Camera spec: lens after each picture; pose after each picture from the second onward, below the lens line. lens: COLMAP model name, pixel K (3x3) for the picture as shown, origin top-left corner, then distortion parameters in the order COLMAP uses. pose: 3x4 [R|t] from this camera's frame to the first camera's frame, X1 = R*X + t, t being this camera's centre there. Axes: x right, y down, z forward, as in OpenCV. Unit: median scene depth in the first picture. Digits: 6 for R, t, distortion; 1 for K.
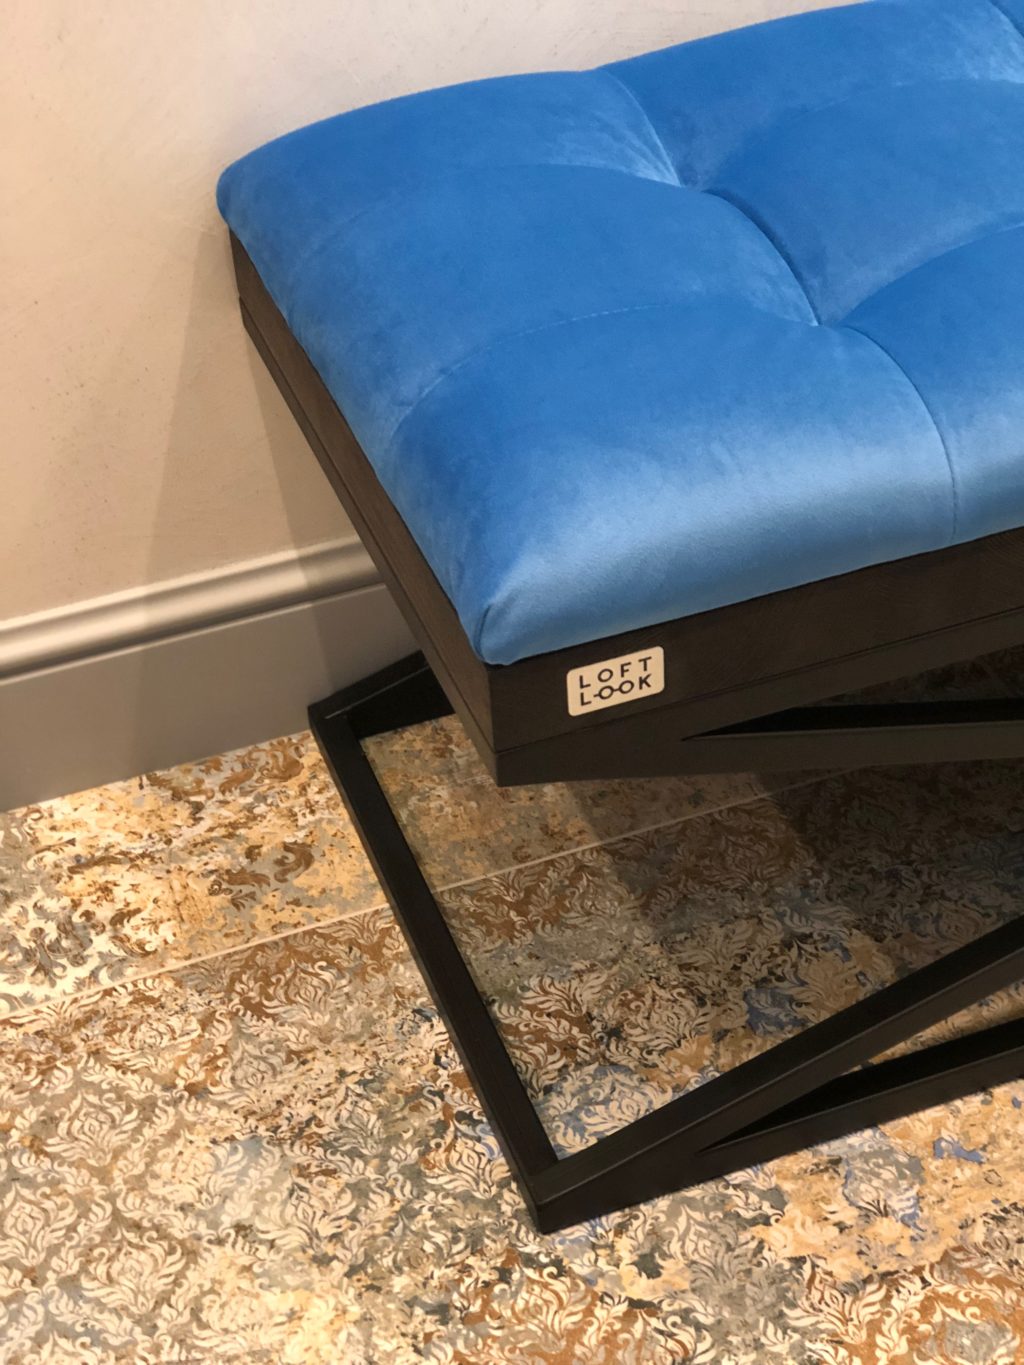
lens RADIAL K [[2213.7, 0, 512.0], [0, 2213.7, 682.5], [0, 0, 1]] dist [0.008626, 0.158301]
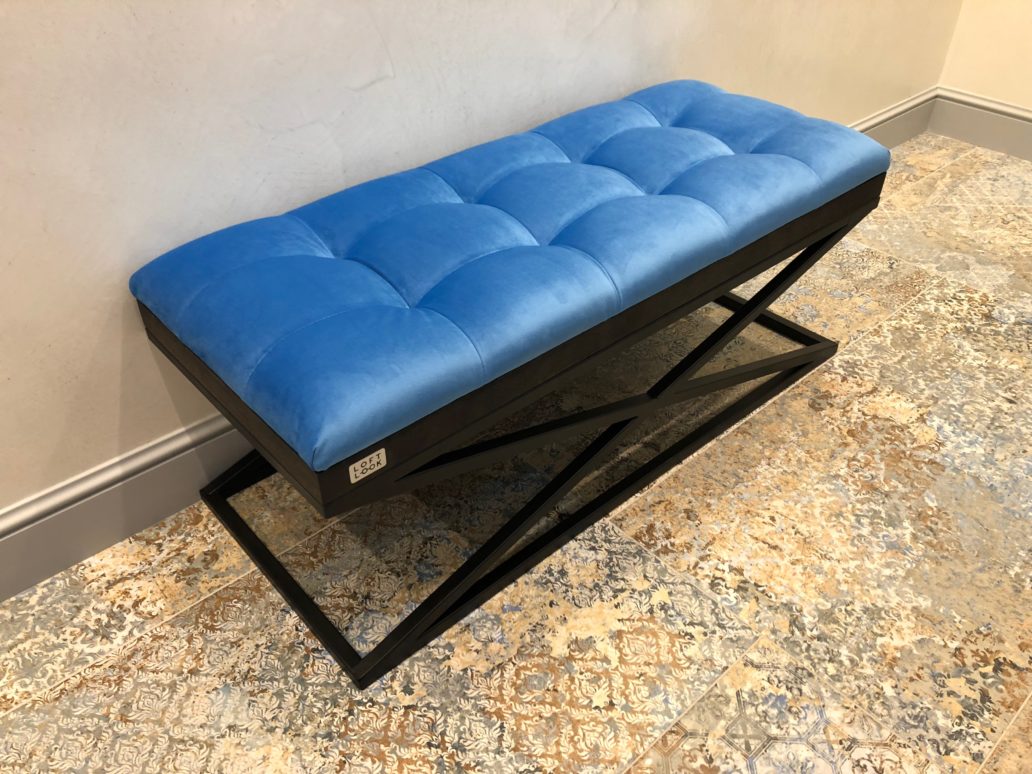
lens RADIAL K [[841.2, 0, 509.2], [0, 841.2, 374.9], [0, 0, 1]] dist [0.010995, -0.002919]
pose [[0.925009, -0.180491, 0.334338, -0.080035], [0.193085, 0.981172, -0.004527, -0.051588], [-0.327226, 0.068743, 0.942442, 0.054890]]
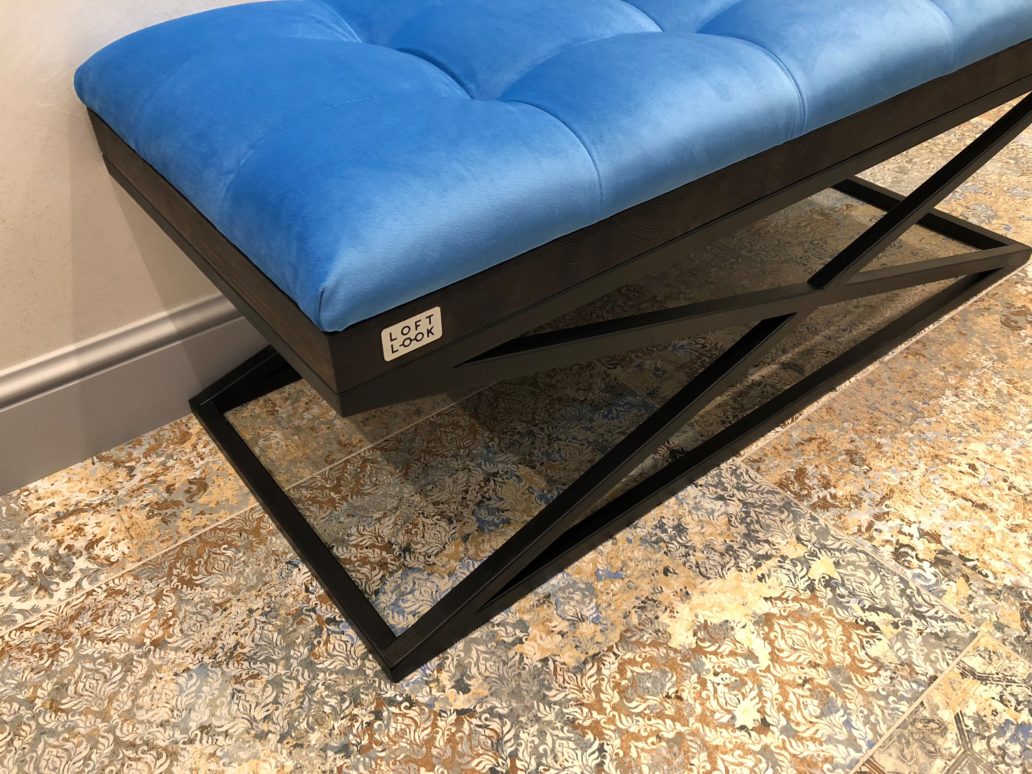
lens RADIAL K [[841.2, 0, 509.2], [0, 841.2, 374.9], [0, 0, 1]] dist [0.010995, -0.002919]
pose [[0.946786, -0.162979, 0.277549, -0.041502], [0.161855, 0.986442, 0.027122, 0.017315], [-0.278207, 0.019244, 0.960328, 0.352542]]
